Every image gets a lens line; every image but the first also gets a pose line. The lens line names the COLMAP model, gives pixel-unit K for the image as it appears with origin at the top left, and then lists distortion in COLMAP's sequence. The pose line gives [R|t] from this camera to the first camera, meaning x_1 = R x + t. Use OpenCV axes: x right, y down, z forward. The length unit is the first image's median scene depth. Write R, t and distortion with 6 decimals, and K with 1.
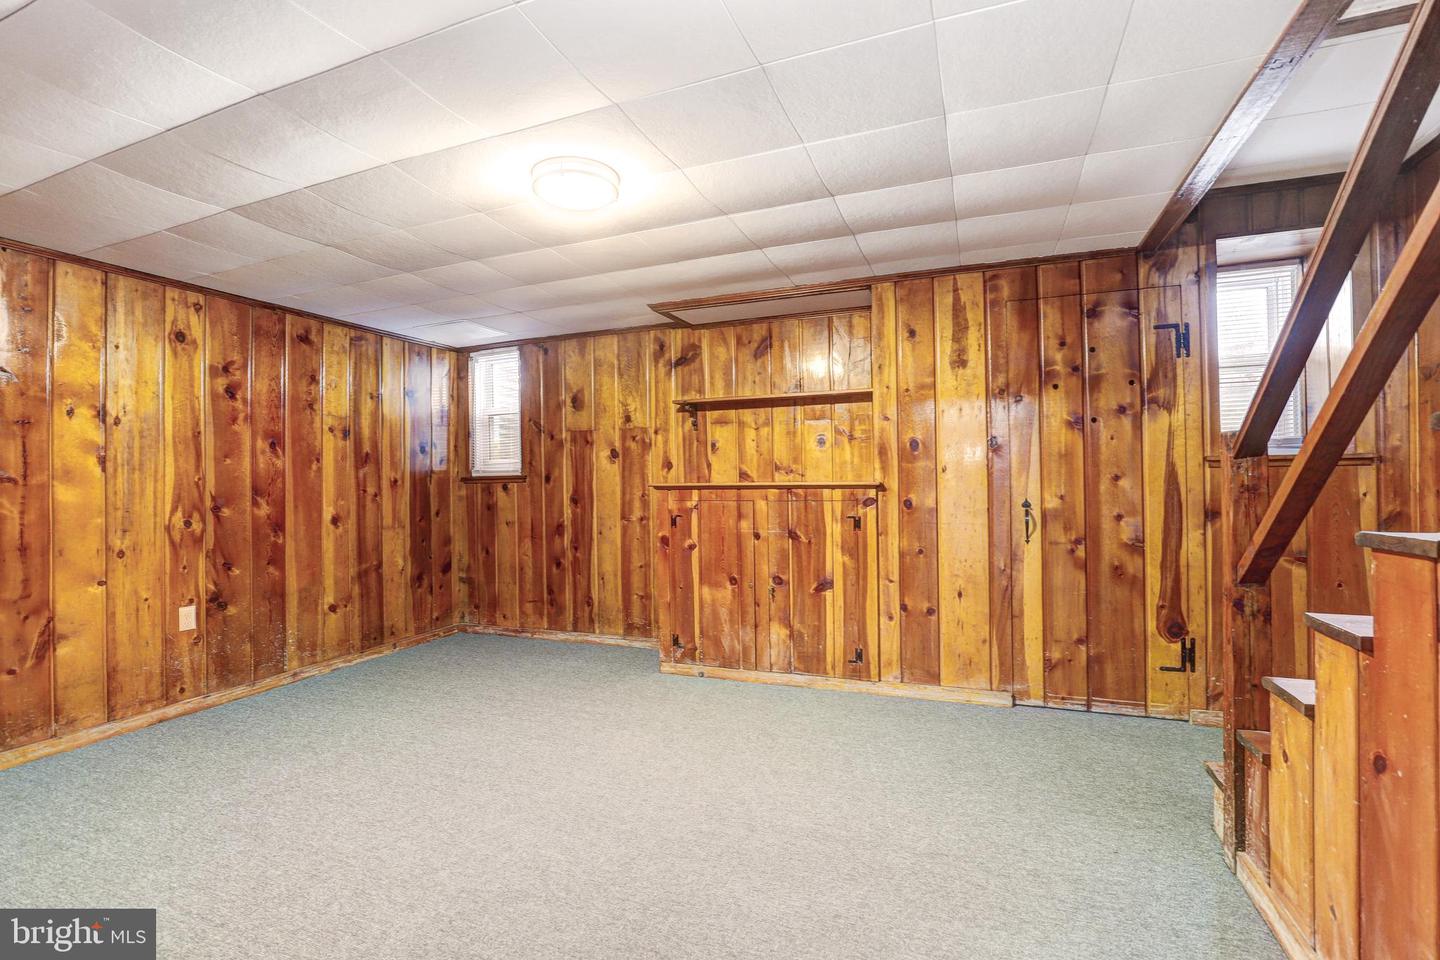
lens RADIAL K [[663.8, 0, 727.2], [0, 663.8, 476.0], [0, 0, 1]] dist [-0.024272, 0.001392]
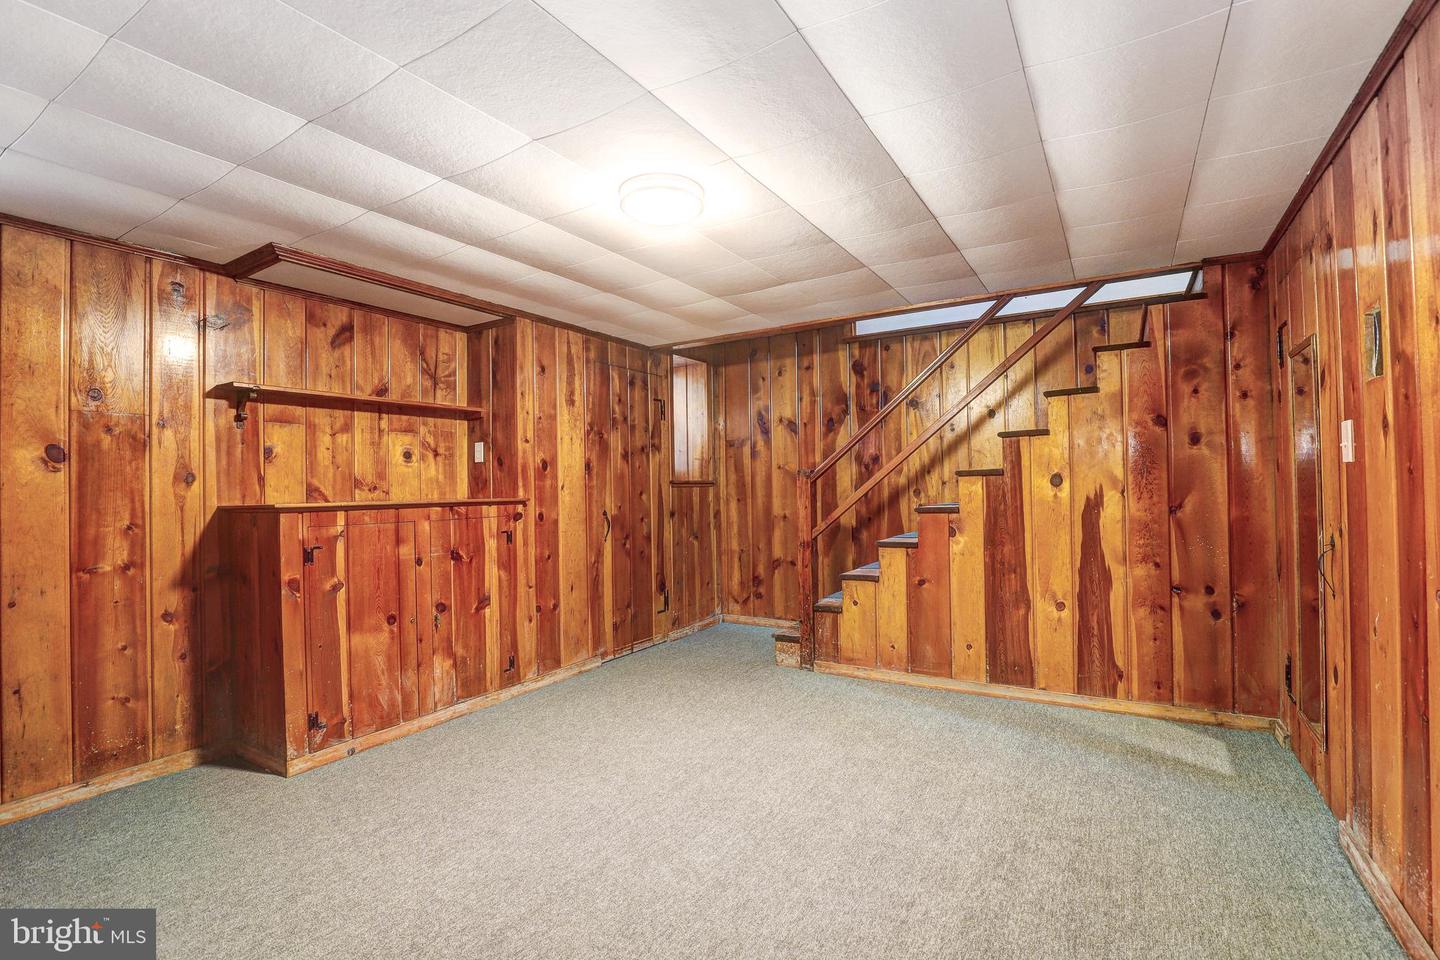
lens RADIAL K [[663.8, 0, 729.1], [0, 663.8, 476.0], [0, 0, 1]] dist [-0.024272, 0.001392]
pose [[0.164267, 0.026218, 0.986067, -0.751895], [0.008653, 0.999570, -0.028018, 0.005877], [-0.986378, 0.013135, 0.163970, 0.457404]]
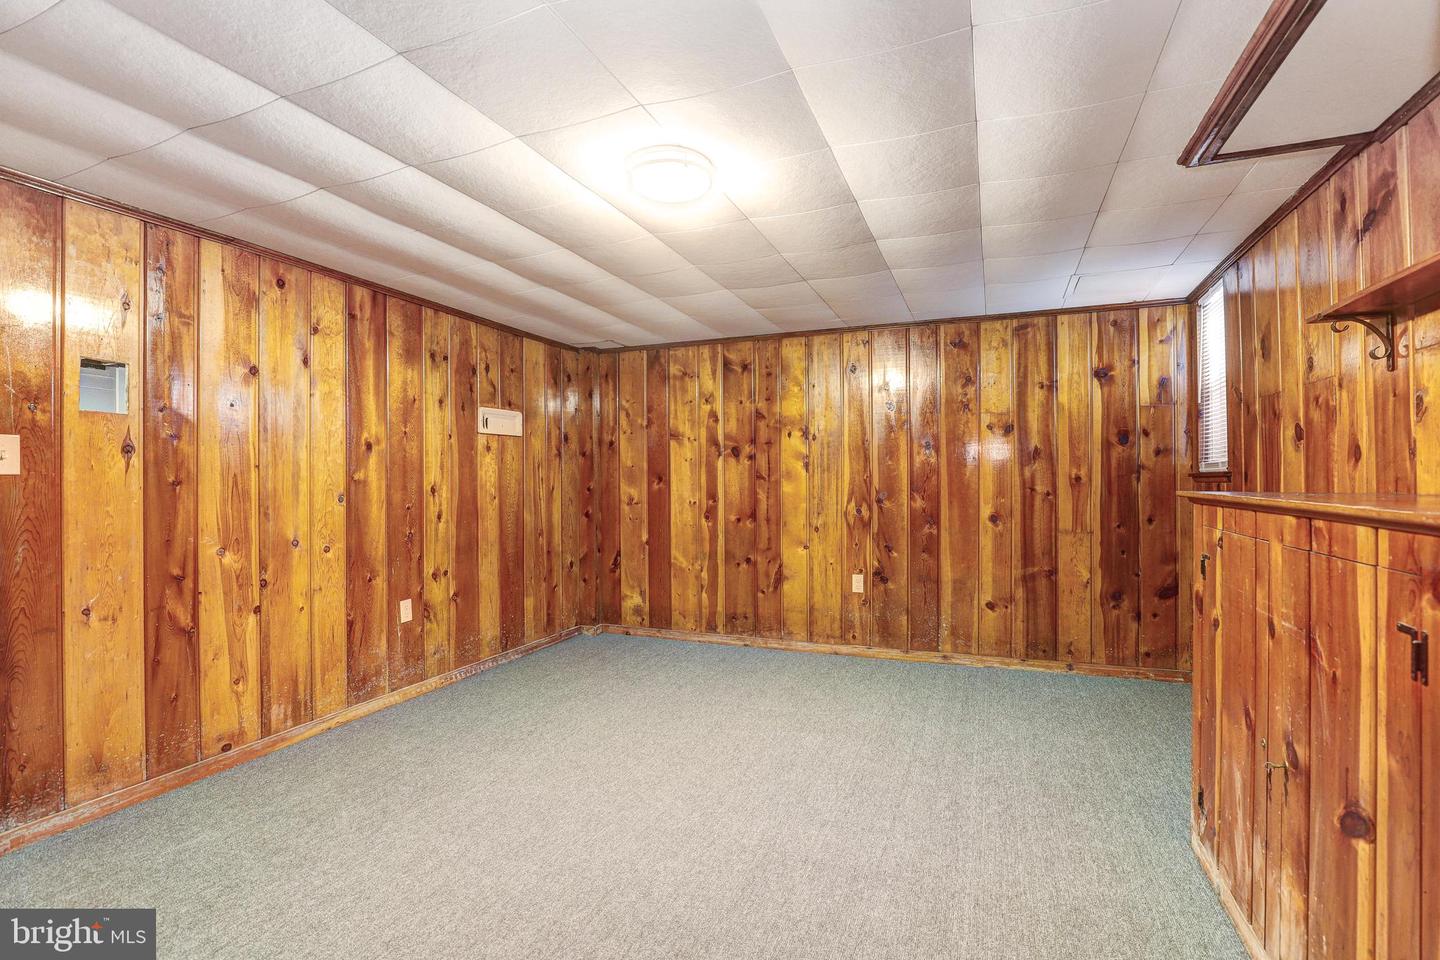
lens RADIAL K [[663.8, 0, 721.2], [0, 663.8, 481.6], [0, 0, 1]] dist [-0.024272, 0.001392]
pose [[-0.012376, 0.016749, -0.999783, 0.451837], [0.013230, 0.999775, 0.016585, -0.010793], [0.999836, -0.013022, -0.012595, 0.671997]]
